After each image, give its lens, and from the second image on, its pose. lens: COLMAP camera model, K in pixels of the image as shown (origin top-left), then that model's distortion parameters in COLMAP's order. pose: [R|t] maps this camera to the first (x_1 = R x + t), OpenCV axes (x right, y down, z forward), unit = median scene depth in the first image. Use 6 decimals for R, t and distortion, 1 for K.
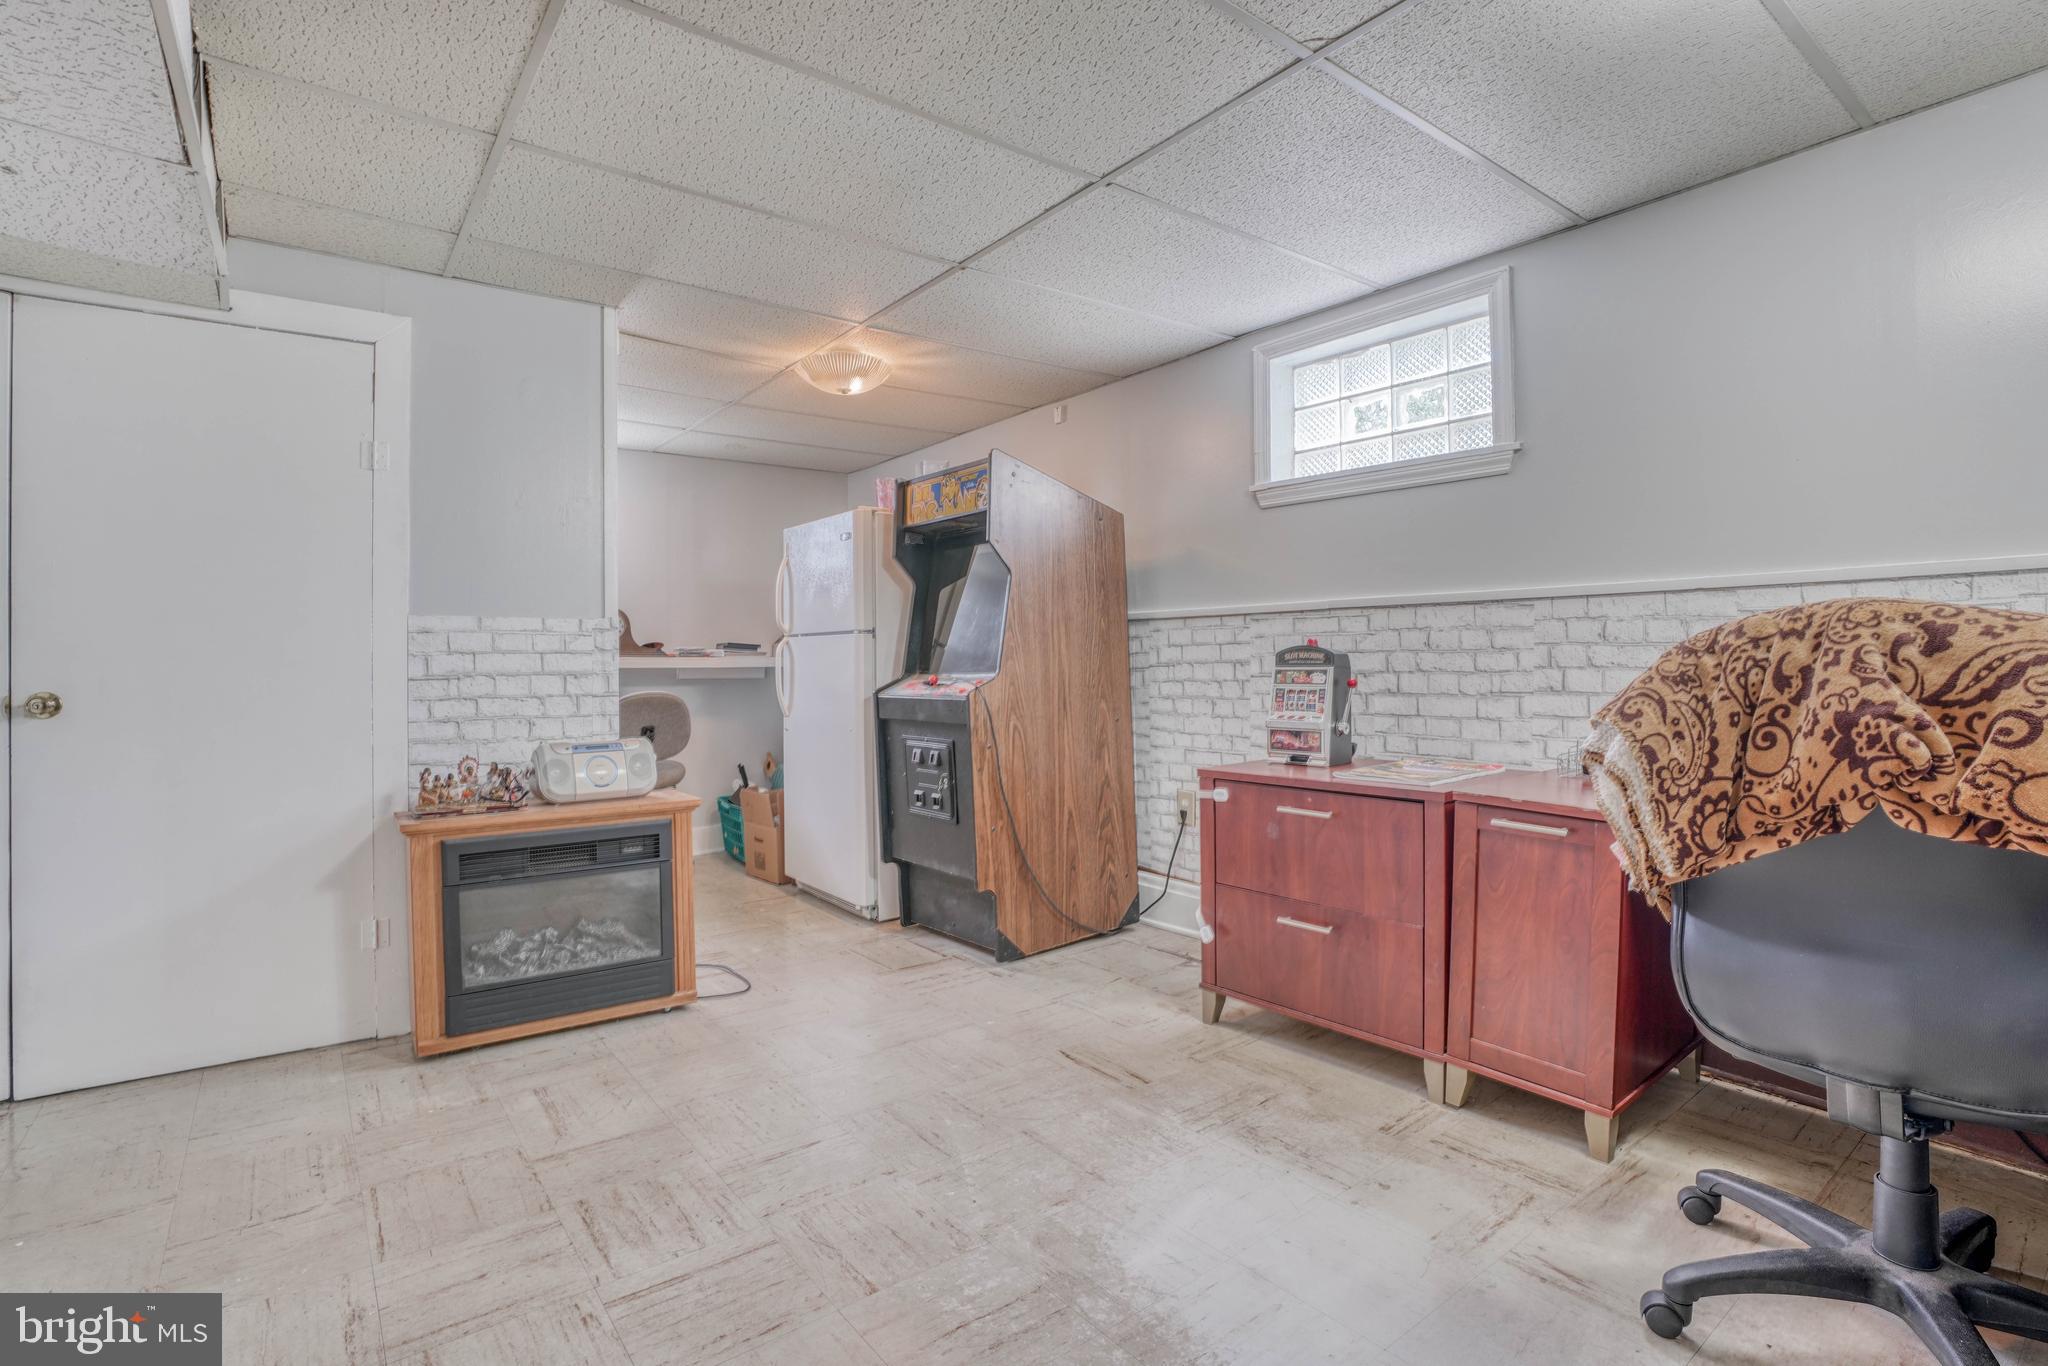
lens RADIAL K [[943.7, 0, 1013.5], [0, 943.7, 664.3], [0, 0, 1]] dist [-0.038402, 0.002455]
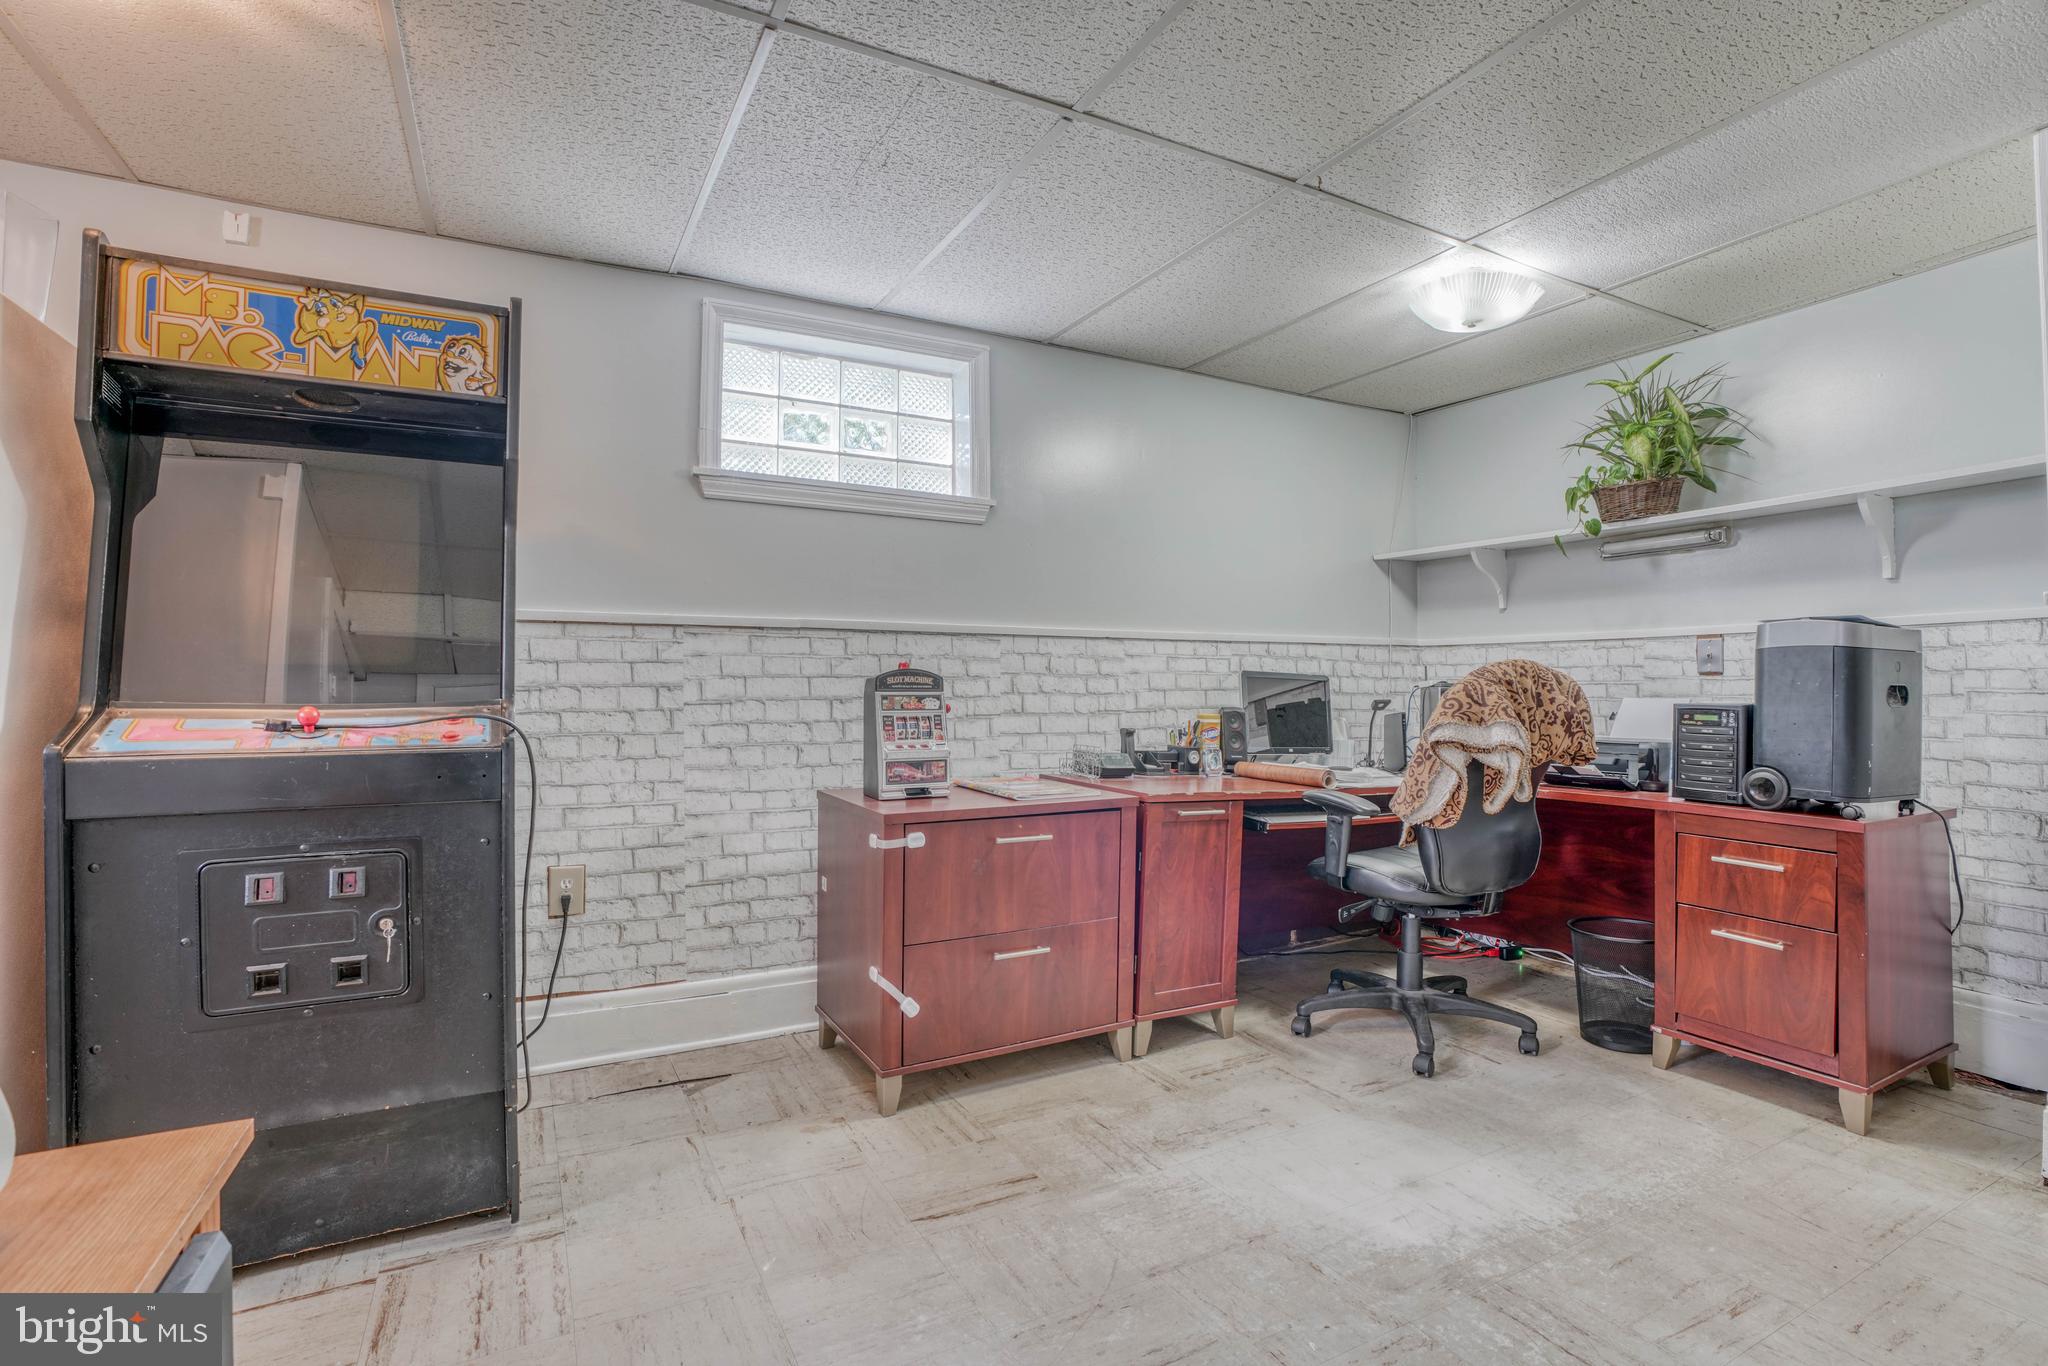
lens RADIAL K [[943.7, 0, 1013.2], [0, 943.7, 688.5], [0, 0, 1]] dist [-0.038402, 0.002455]
pose [[0.194239, 0.007864, 0.980923, -0.605220], [-0.002444, 0.999969, -0.007533, 0.006139], [-0.980951, -0.000934, 0.194252, 0.737210]]
